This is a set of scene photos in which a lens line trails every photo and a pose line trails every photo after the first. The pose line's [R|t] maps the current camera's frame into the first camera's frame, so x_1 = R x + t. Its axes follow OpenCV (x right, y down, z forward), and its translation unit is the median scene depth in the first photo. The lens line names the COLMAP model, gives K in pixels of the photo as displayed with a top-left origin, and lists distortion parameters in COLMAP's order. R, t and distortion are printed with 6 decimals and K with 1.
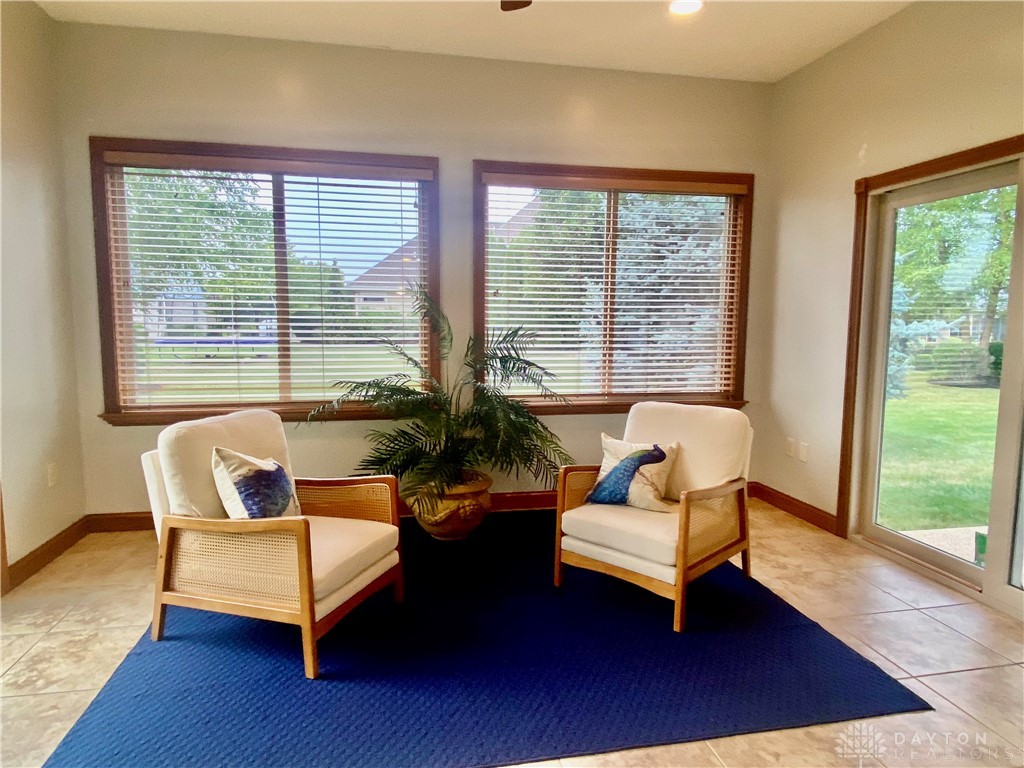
lens RADIAL K [[602.5, 0, 509.5], [0, 602.5, 385.5], [0, 0, 1]] dist [0.001541, 0.000035]
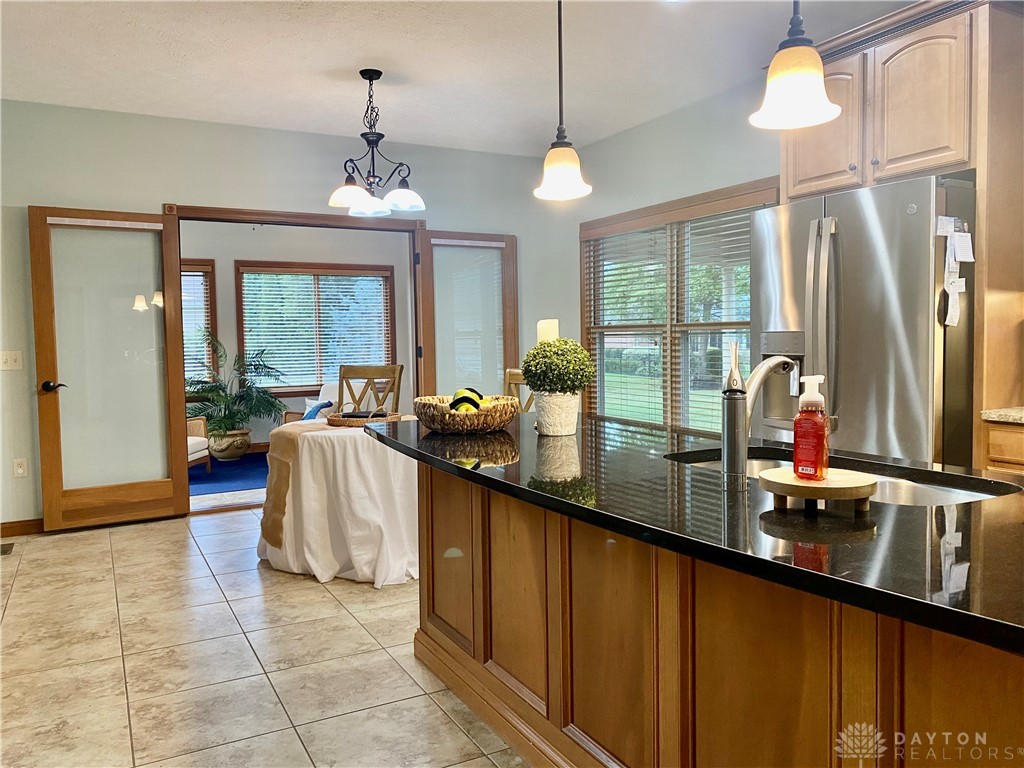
lens RADIAL K [[773.9, 0, 518.6], [0, 773.9, 379.7], [0, 0, 1]] dist [0.023968, -0.009579]
pose [[0.956176, -0.039401, 0.290131, 0.069787], [0.054117, 0.997614, -0.042873, 0.145808], [-0.287749, 0.056695, 0.956026, -1.536565]]
